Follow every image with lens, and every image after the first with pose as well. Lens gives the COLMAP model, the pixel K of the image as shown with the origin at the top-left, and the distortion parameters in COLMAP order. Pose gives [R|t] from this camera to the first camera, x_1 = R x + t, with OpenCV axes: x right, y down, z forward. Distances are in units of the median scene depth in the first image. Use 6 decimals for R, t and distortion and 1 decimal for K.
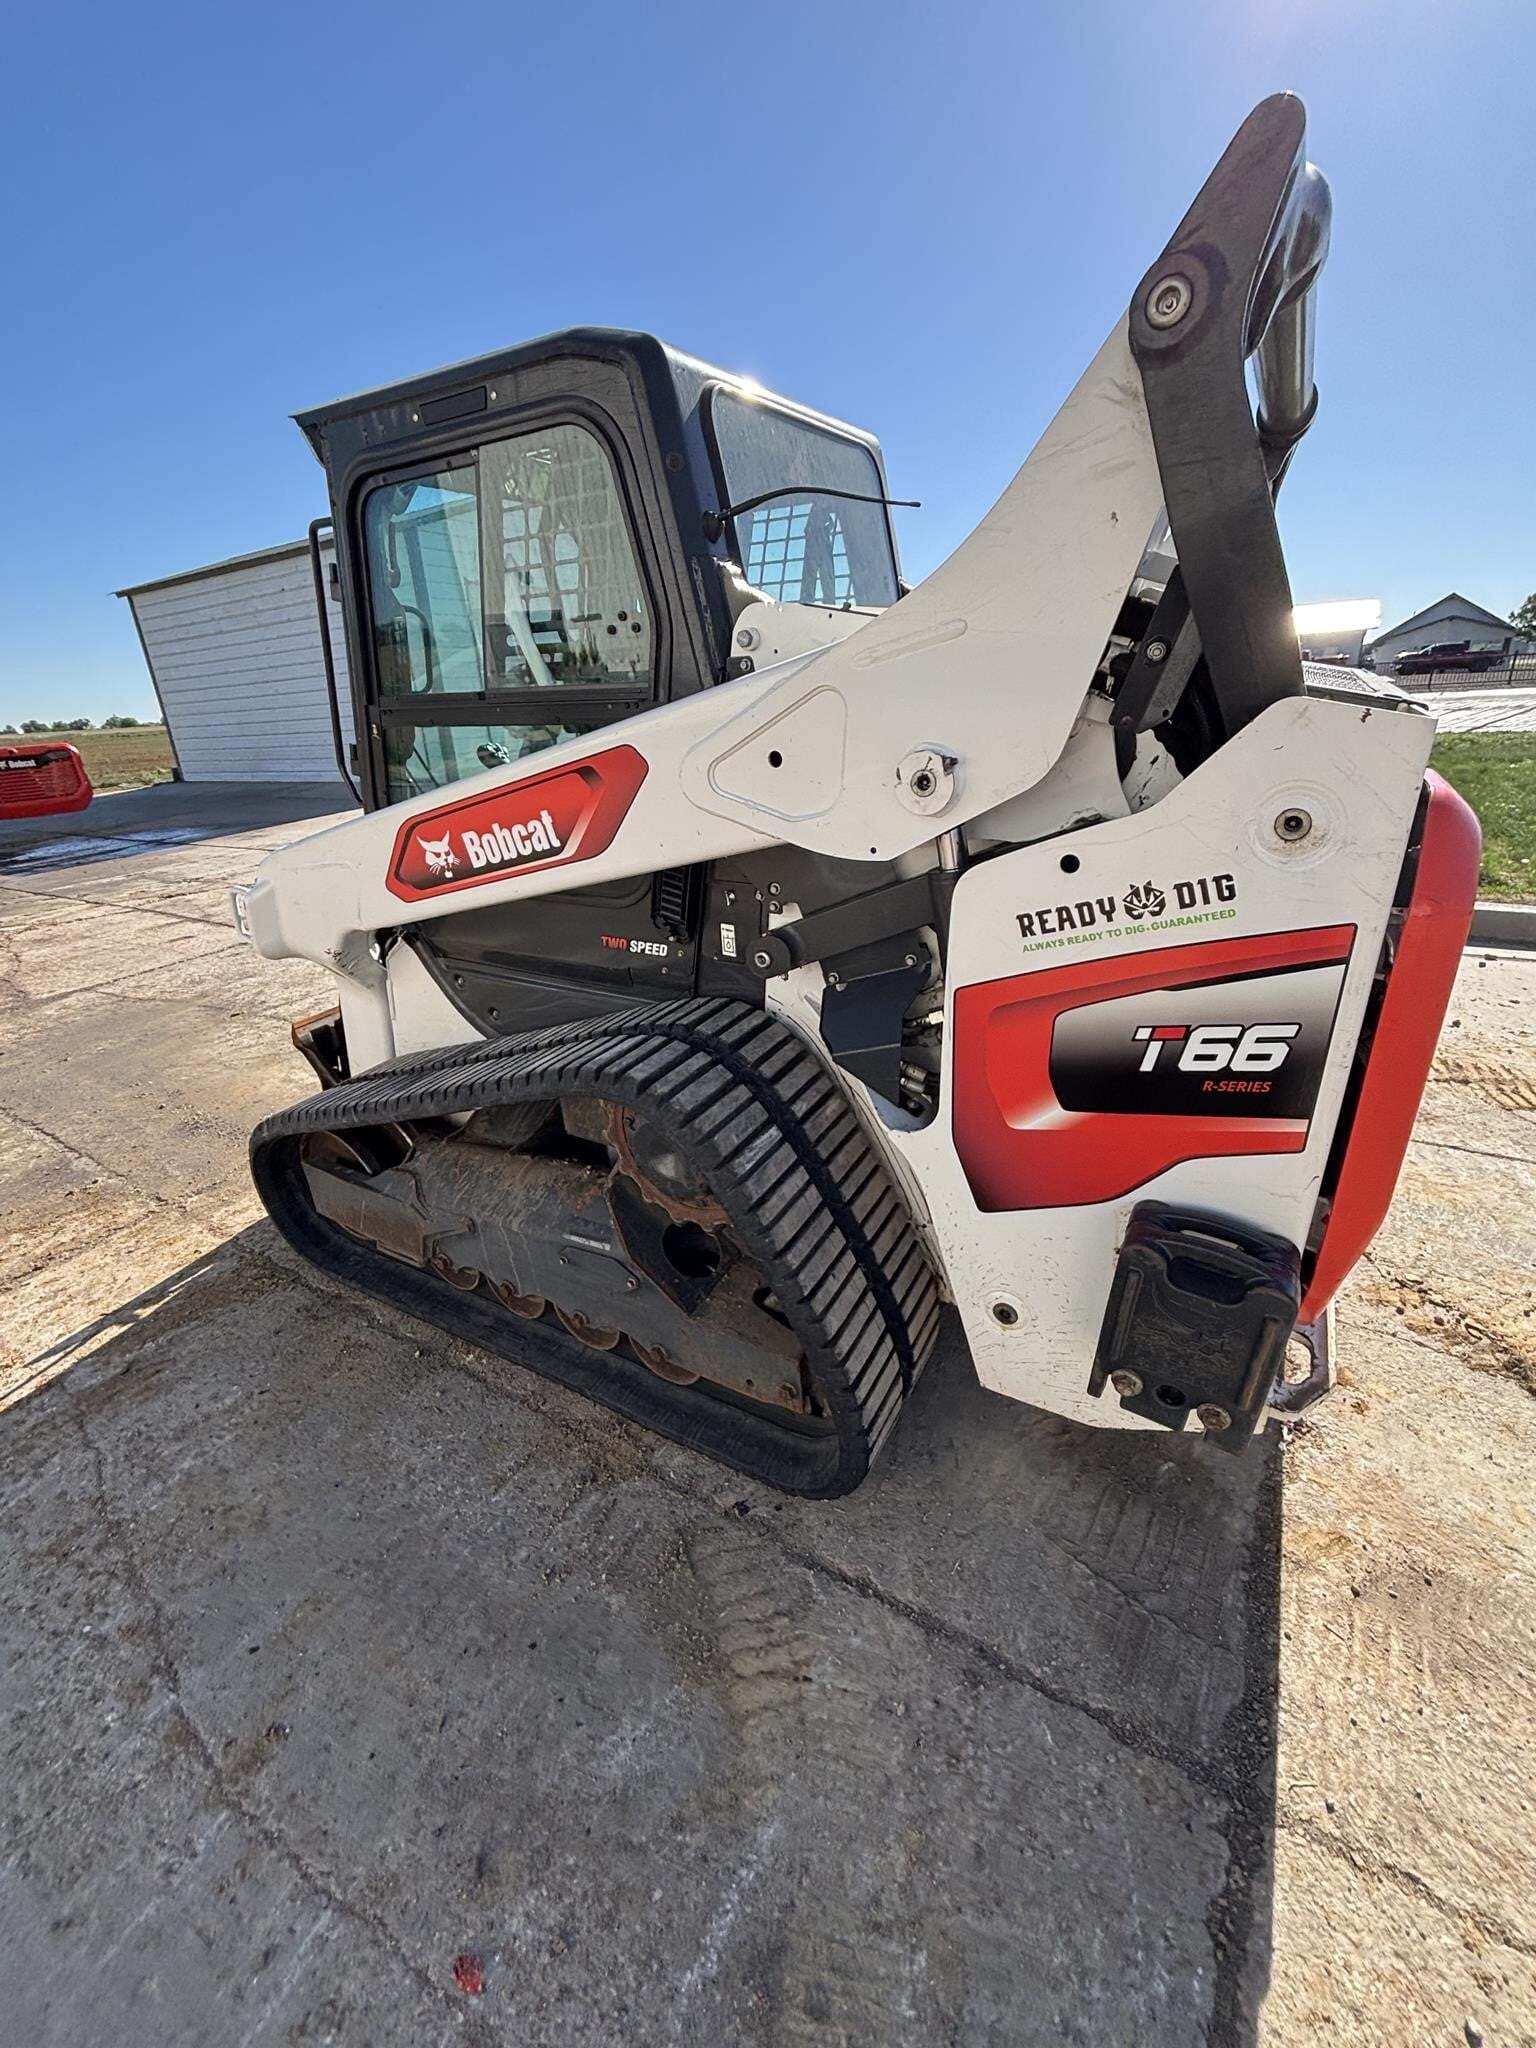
lens RADIAL K [[835.6, 0, 771.2], [0, 835.6, 1024.4], [0, 0, 1]] dist [0.003016, -0.003219]
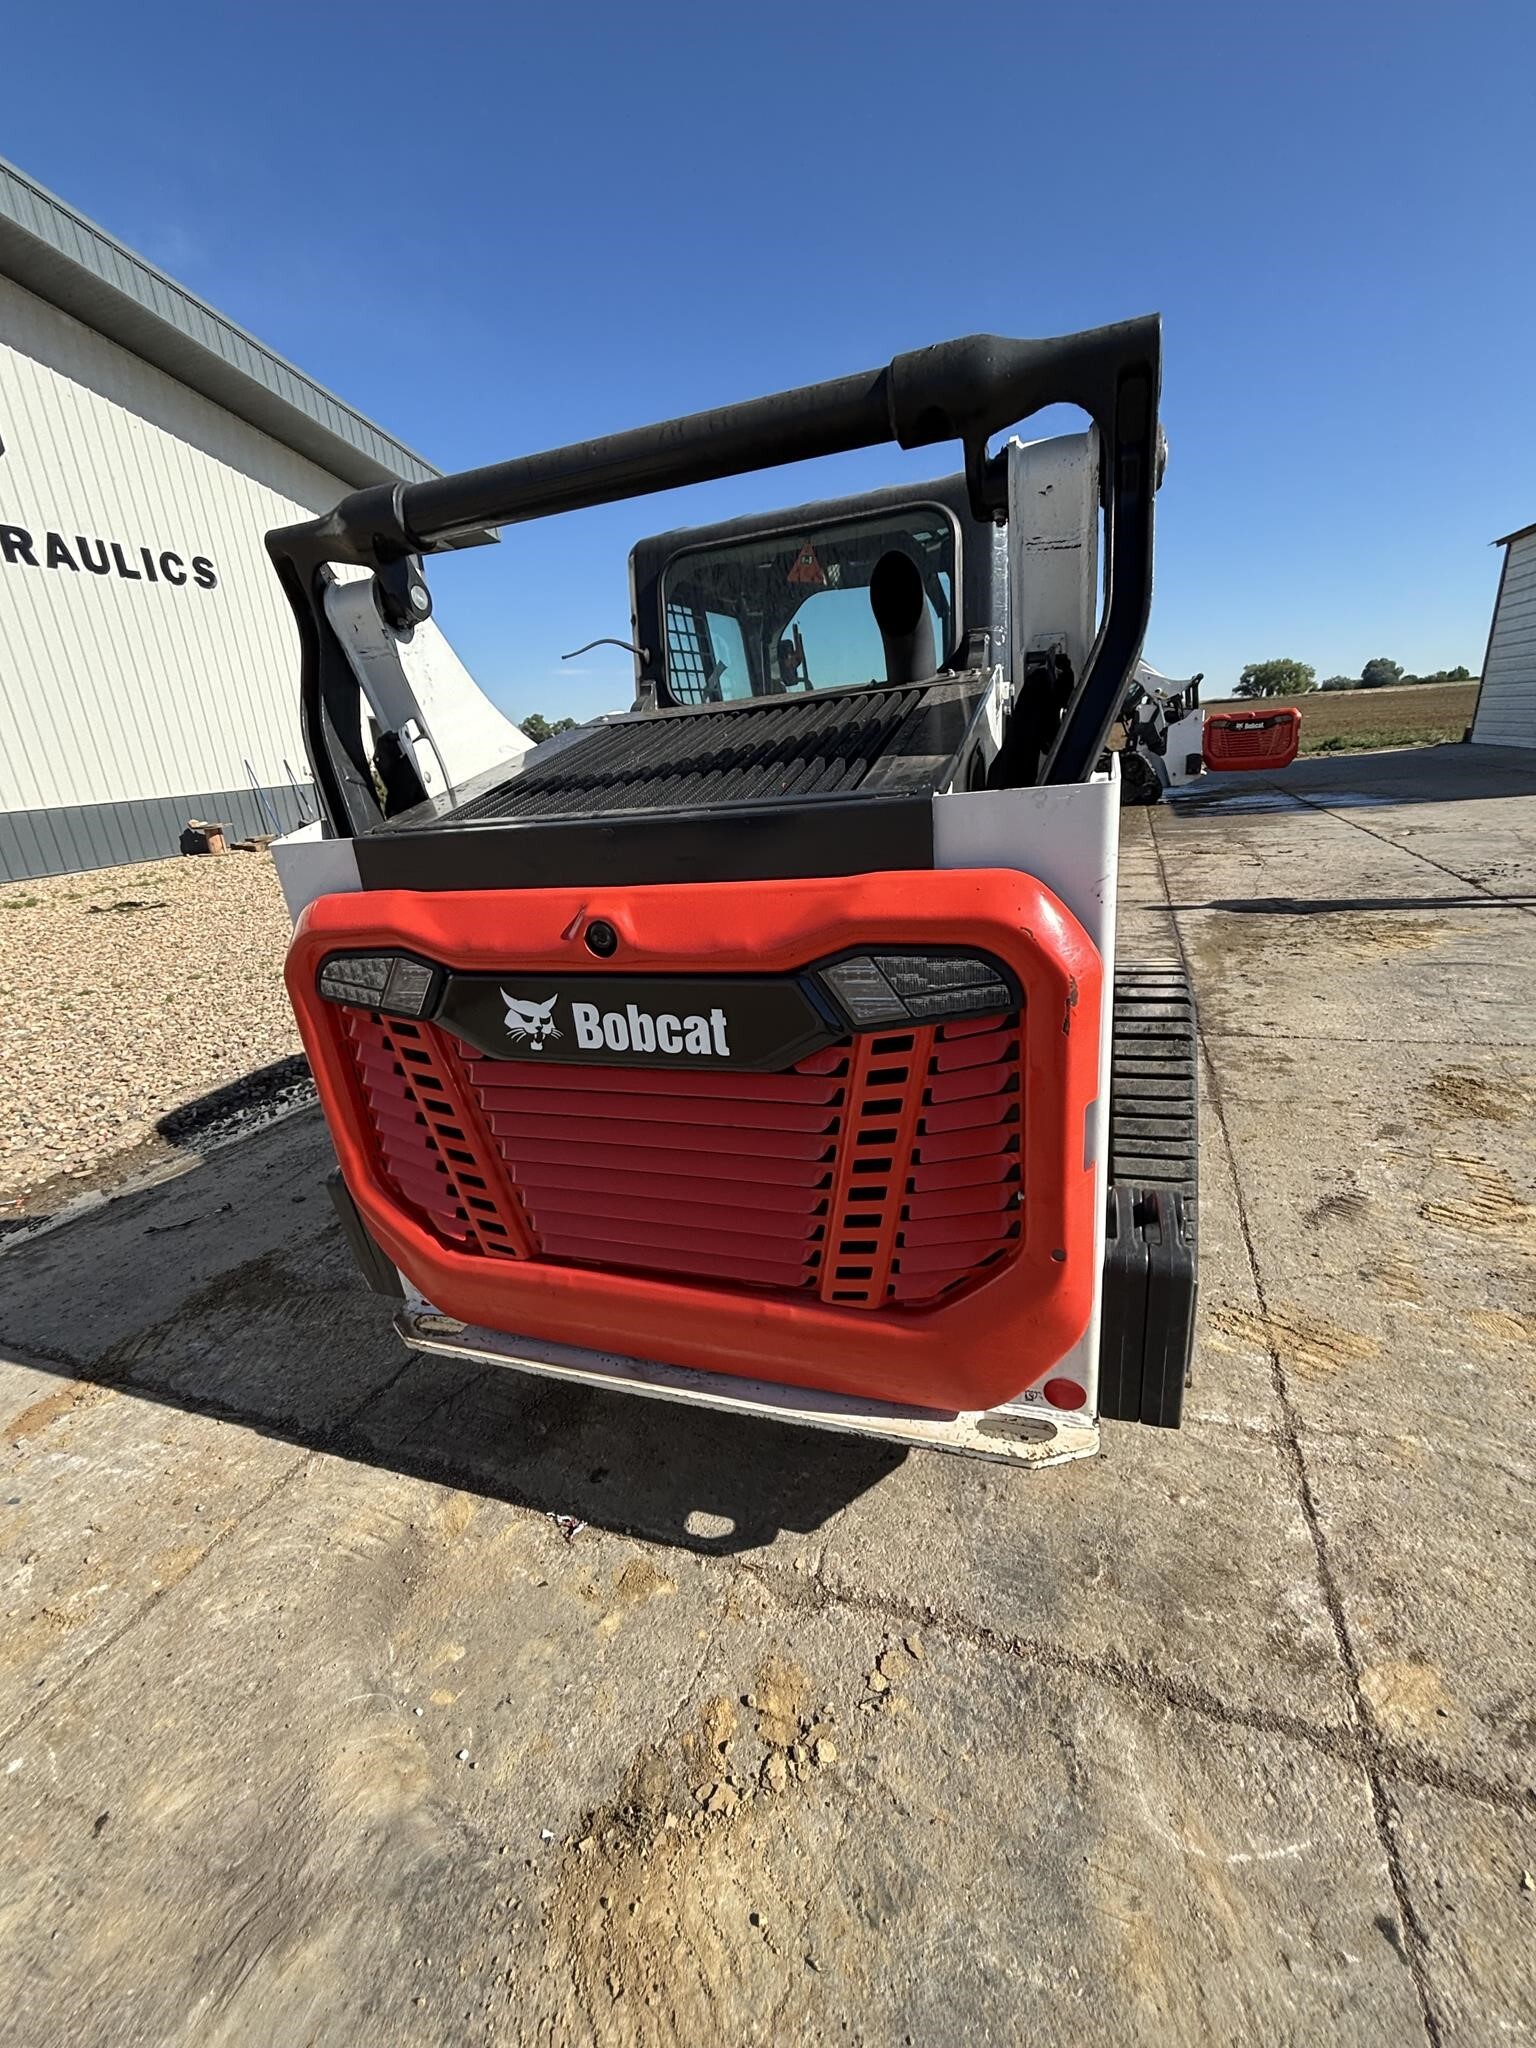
lens RADIAL K [[841.9, 0, 772.1], [0, 841.9, 1026.4], [0, 0, 1]] dist [-0.001962, 0.000048]
pose [[0.184495, 0.360751, -0.914232, 1.432717], [-0.304166, 0.905491, 0.295920, -0.455032], [0.934583, 0.223483, 0.276787, 0.841193]]
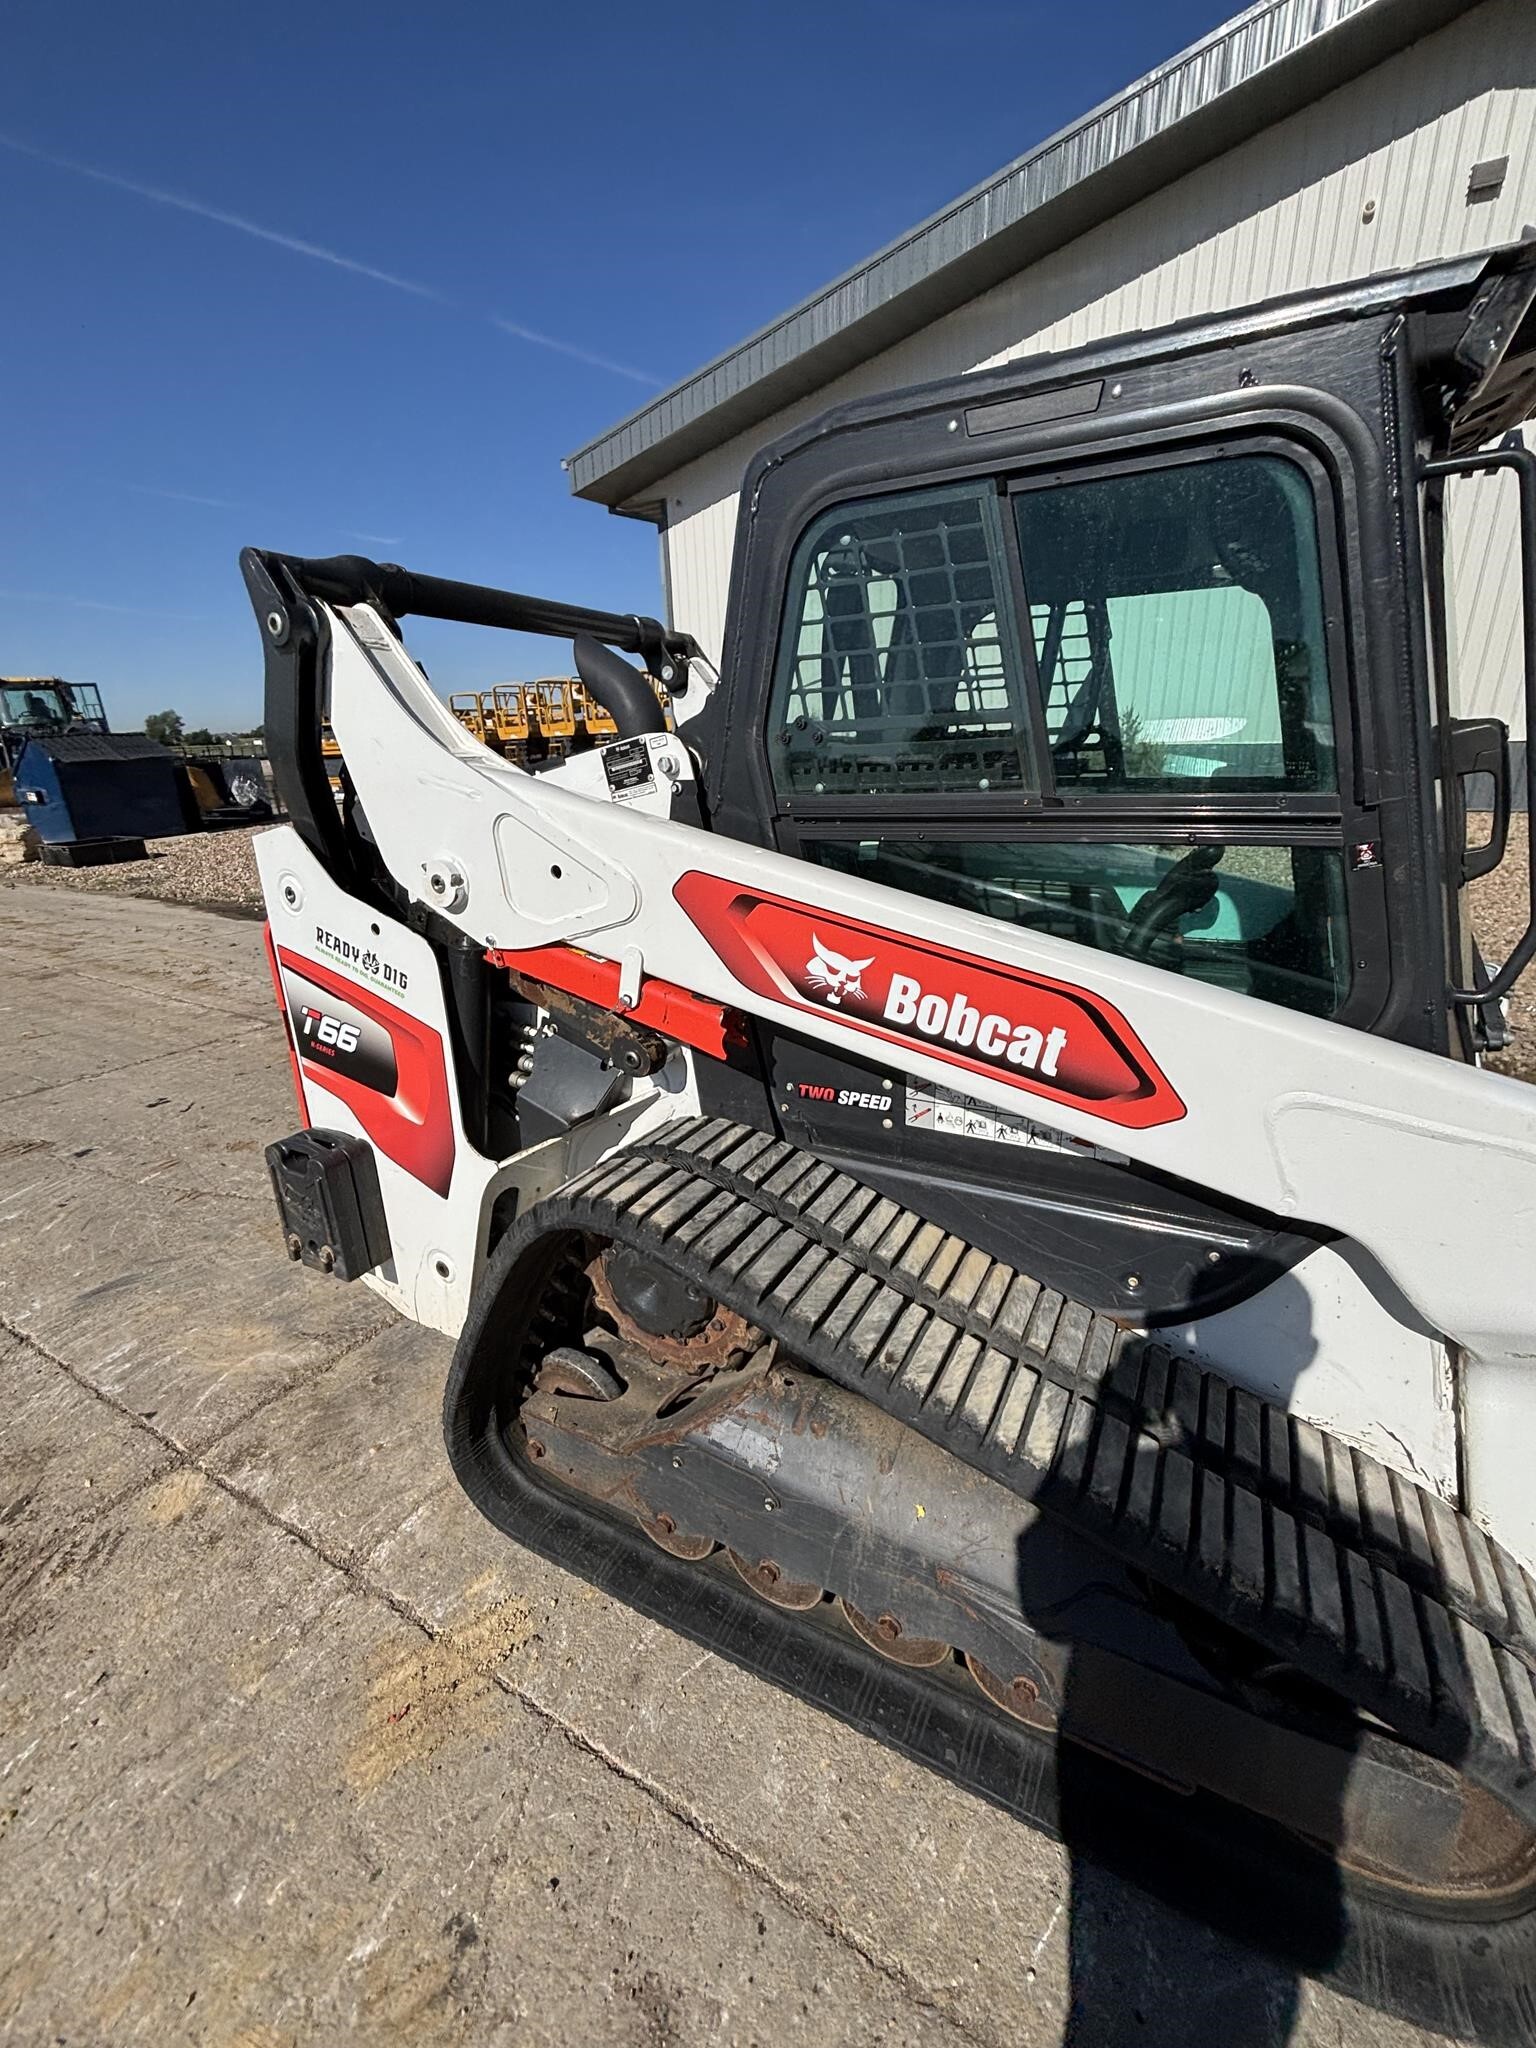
lens RADIAL K [[834.4, 0, 771.8], [0, 834.4, 1024.3], [0, 0, 1]] dist [0.002599, -0.000441]
pose [[-0.996394, 0.084527, -0.007363, 0.190532], [0.059226, 0.755034, 0.653005, -1.009384], [0.060756, 0.650214, -0.757318, 2.255463]]
